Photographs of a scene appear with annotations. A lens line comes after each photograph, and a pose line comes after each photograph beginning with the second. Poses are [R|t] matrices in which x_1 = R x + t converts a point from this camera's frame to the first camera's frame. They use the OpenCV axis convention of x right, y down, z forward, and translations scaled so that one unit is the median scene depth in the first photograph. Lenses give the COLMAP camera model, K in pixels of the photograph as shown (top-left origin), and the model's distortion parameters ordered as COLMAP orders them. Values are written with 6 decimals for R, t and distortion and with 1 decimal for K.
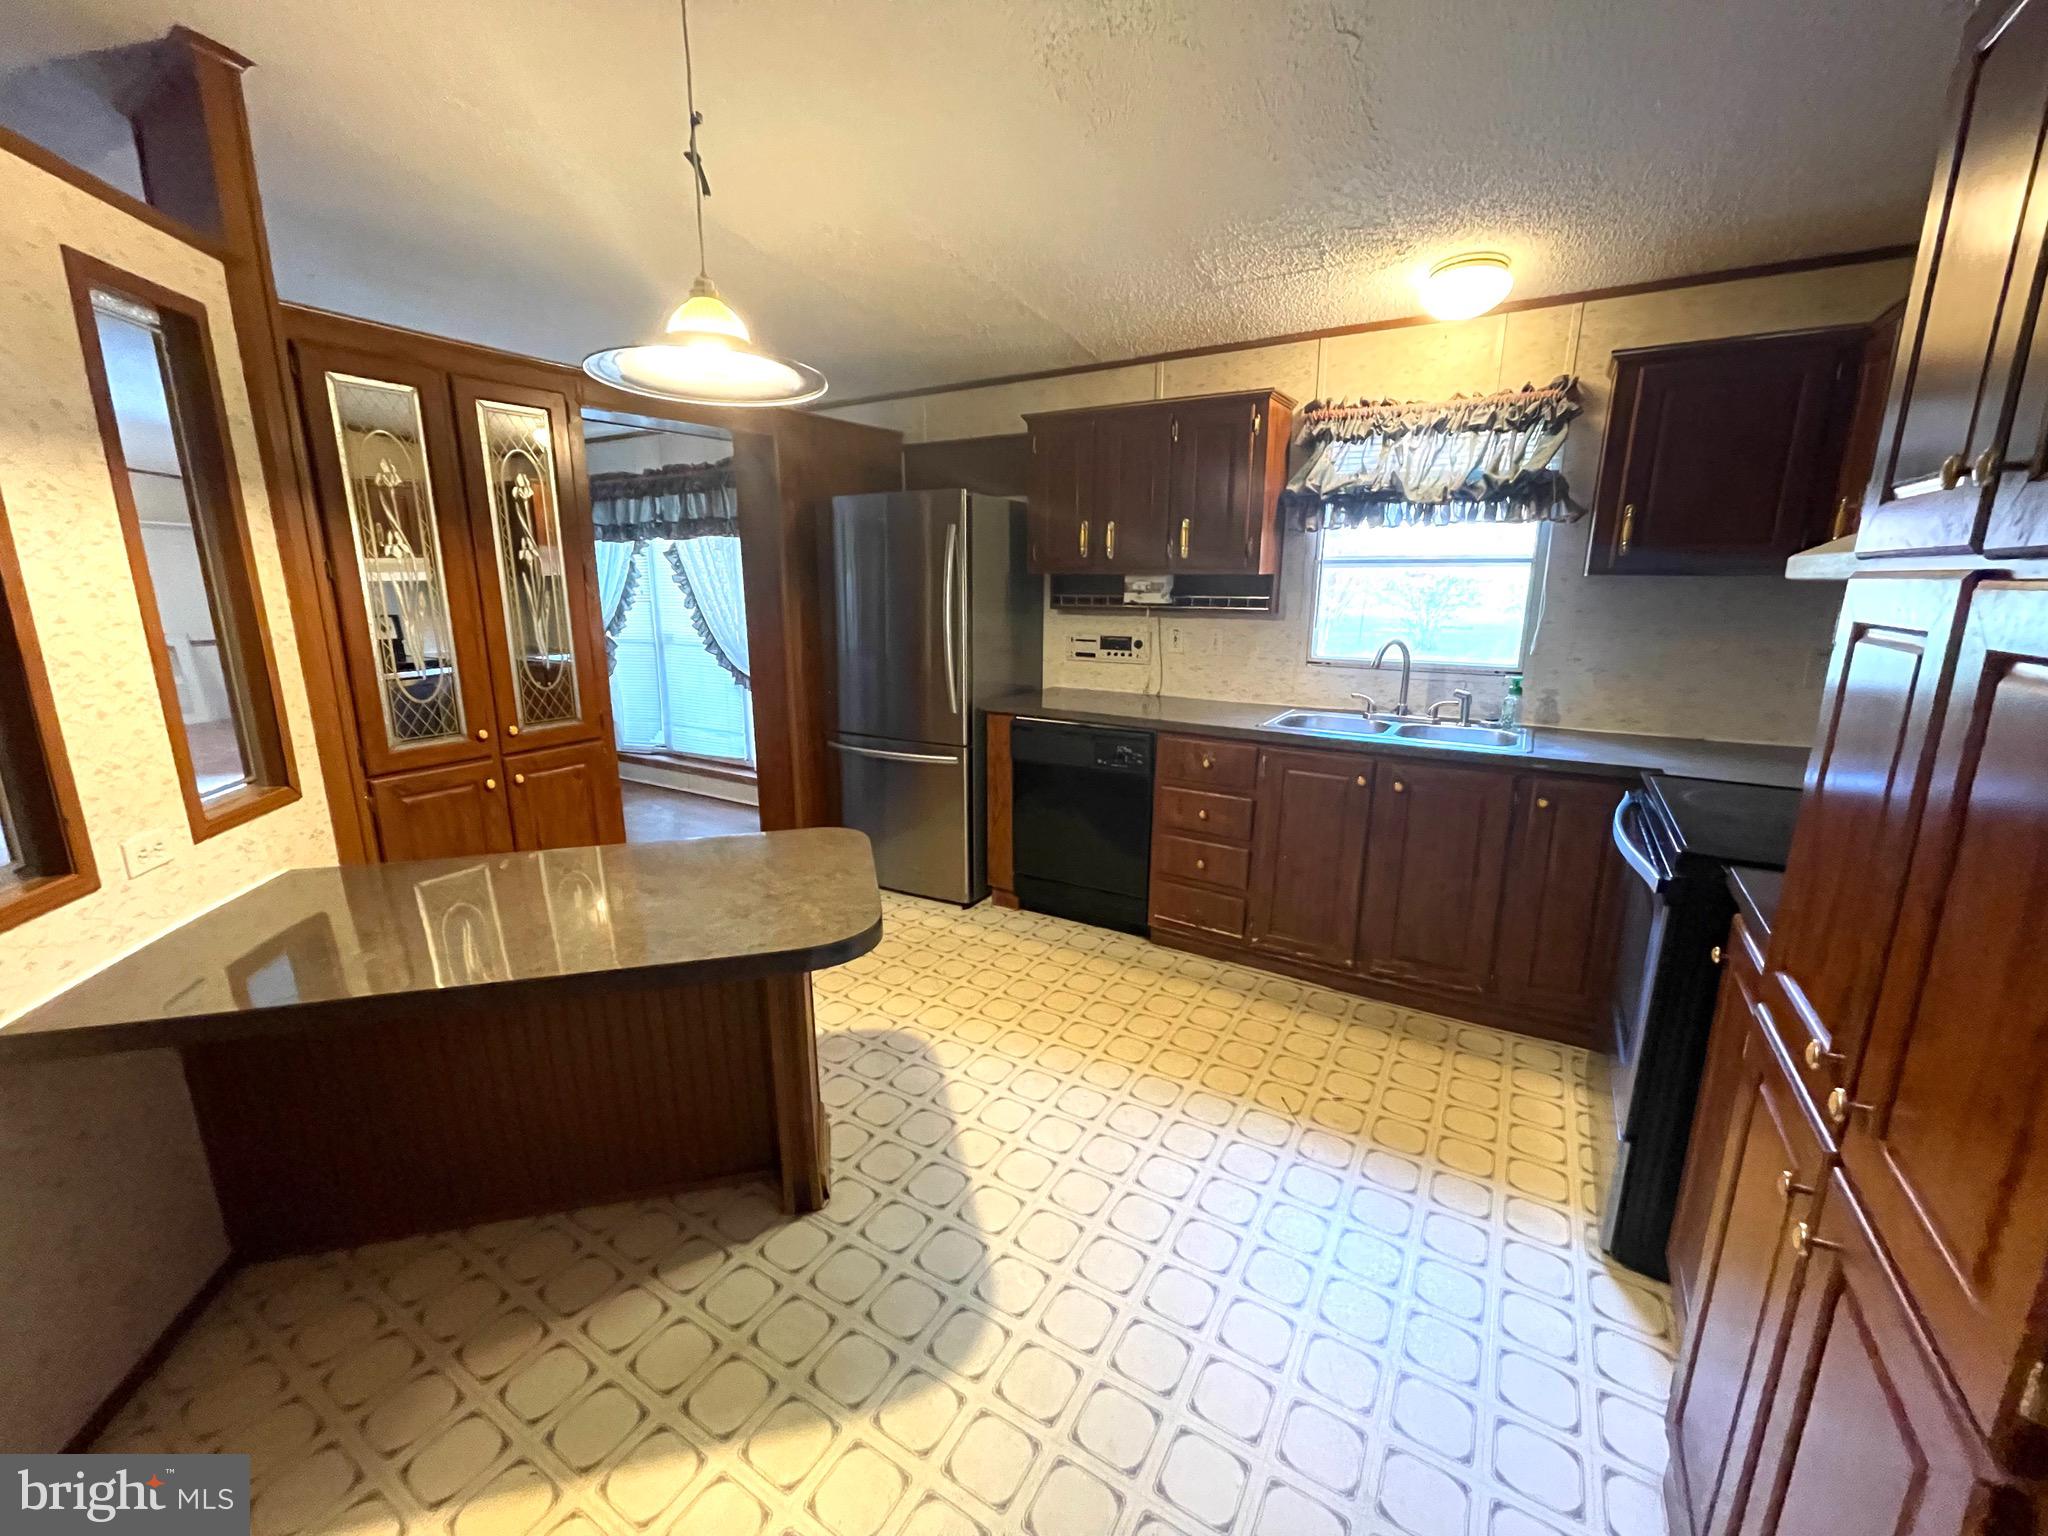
lens RADIAL K [[828.9, 0, 1016.5], [0, 828.9, 767.6], [0, 0, 1]] dist [-0.002483, 0.001024]
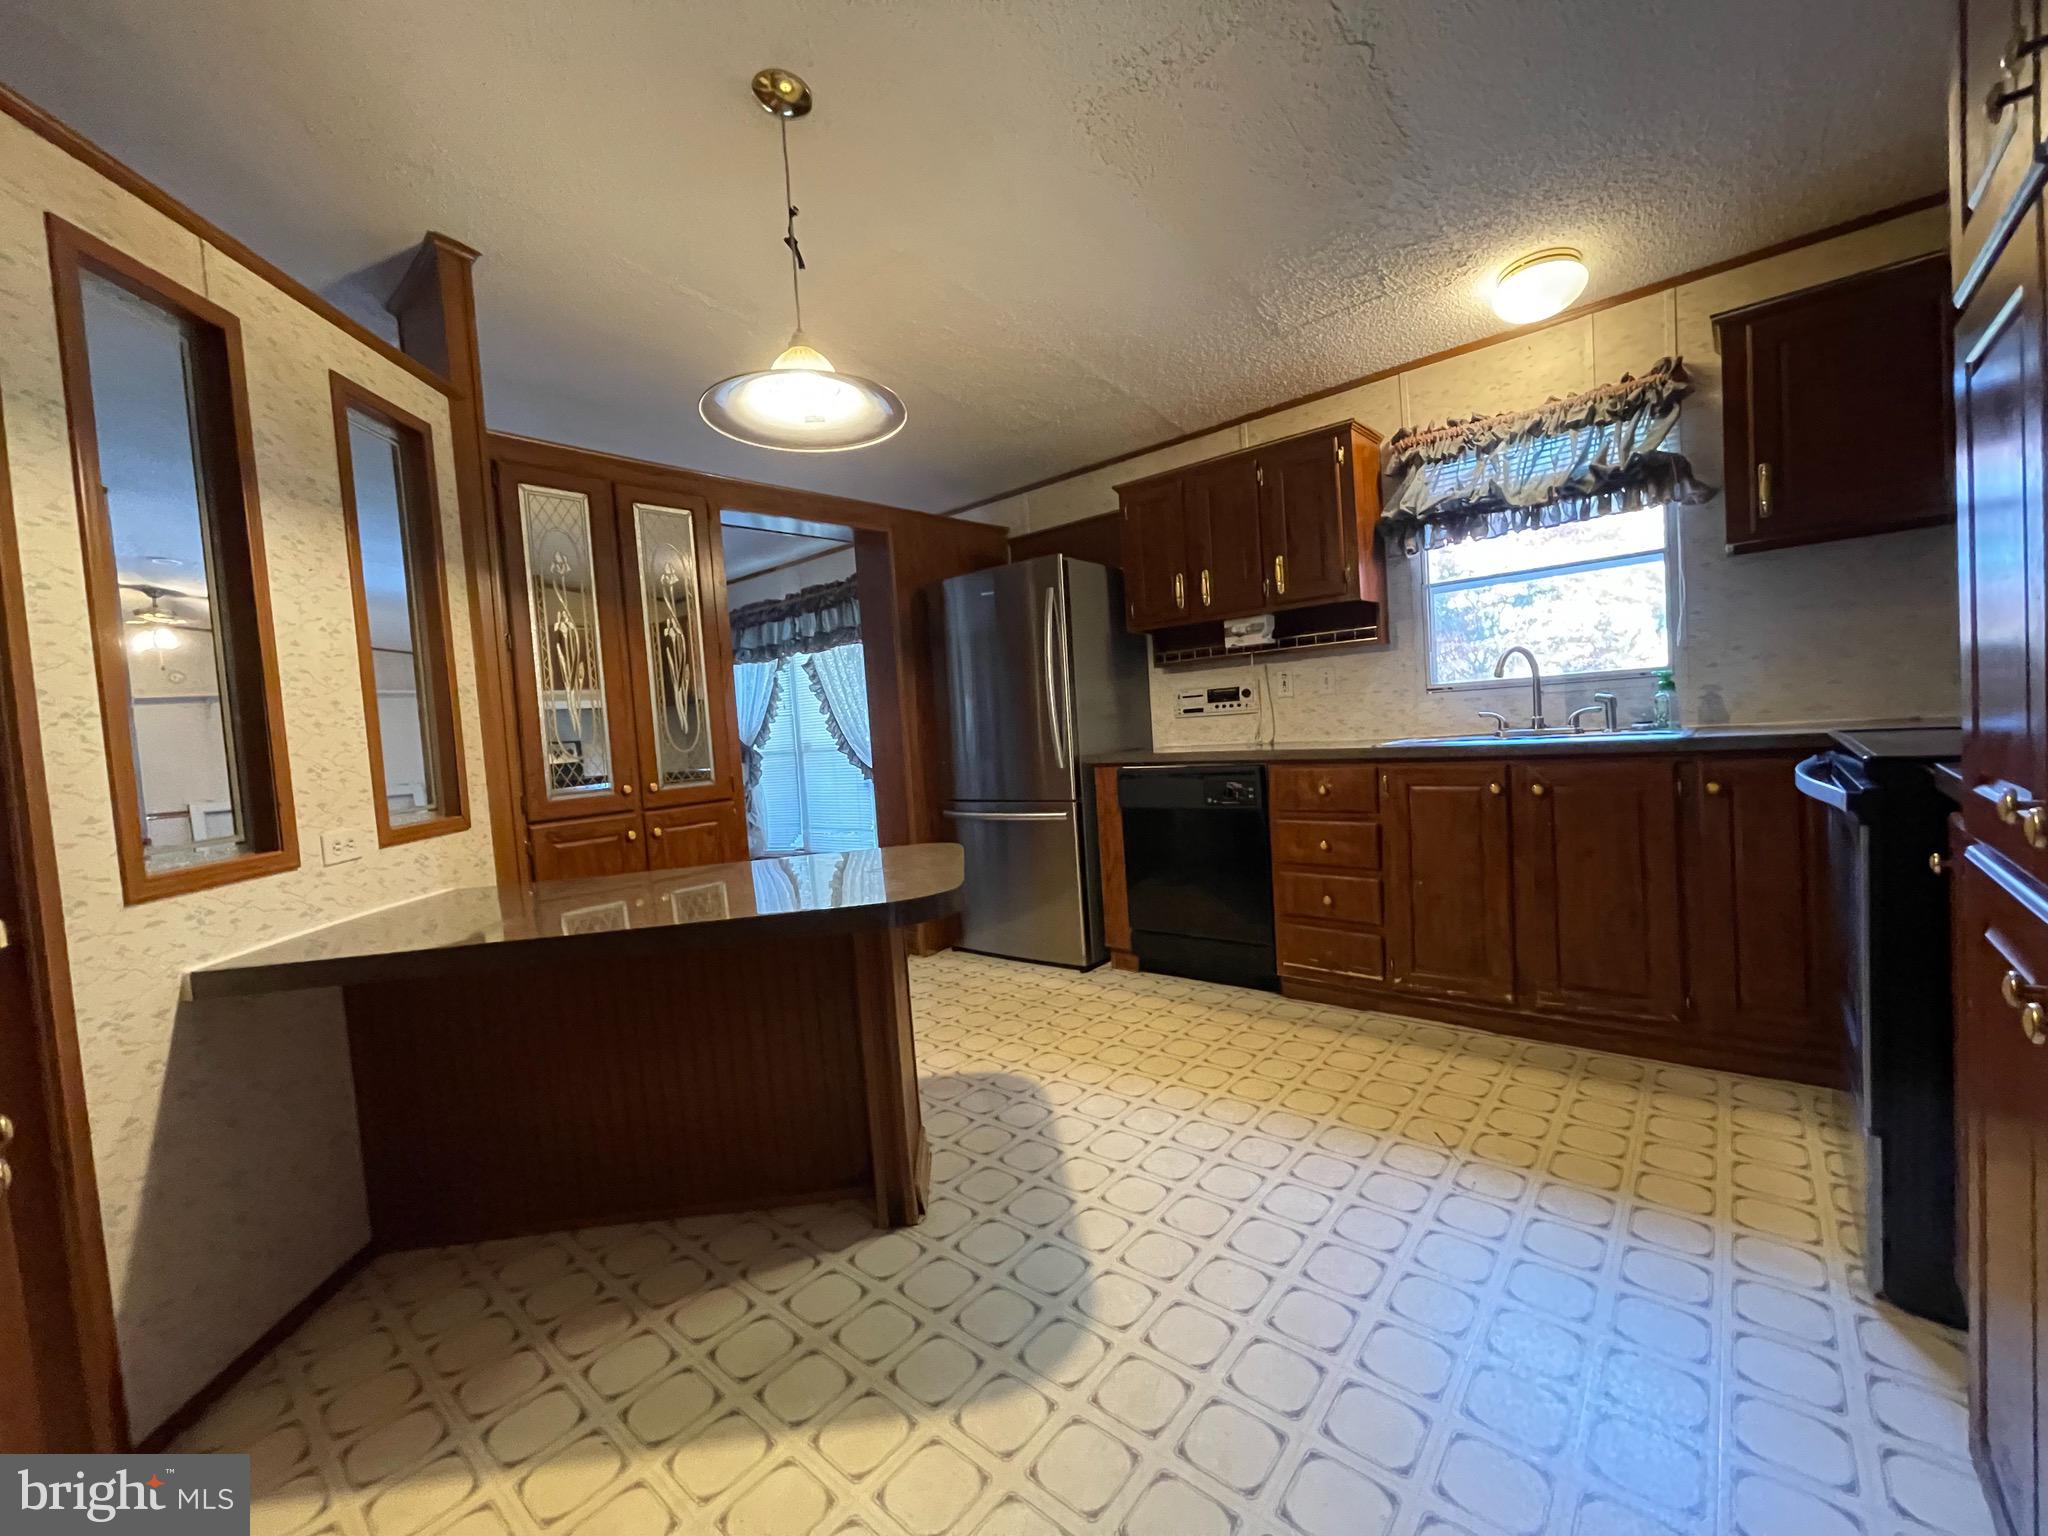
lens RADIAL K [[827.6, 0, 1013.2], [0, 827.6, 760.2], [0, 0, 1]] dist [-0.010189, 0.005845]
pose [[0.984546, -0.062294, -0.163672, 0.043182], [0.033781, 0.984598, -0.171538, 0.127348], [0.171837, 0.163358, 0.971487, 0.013872]]
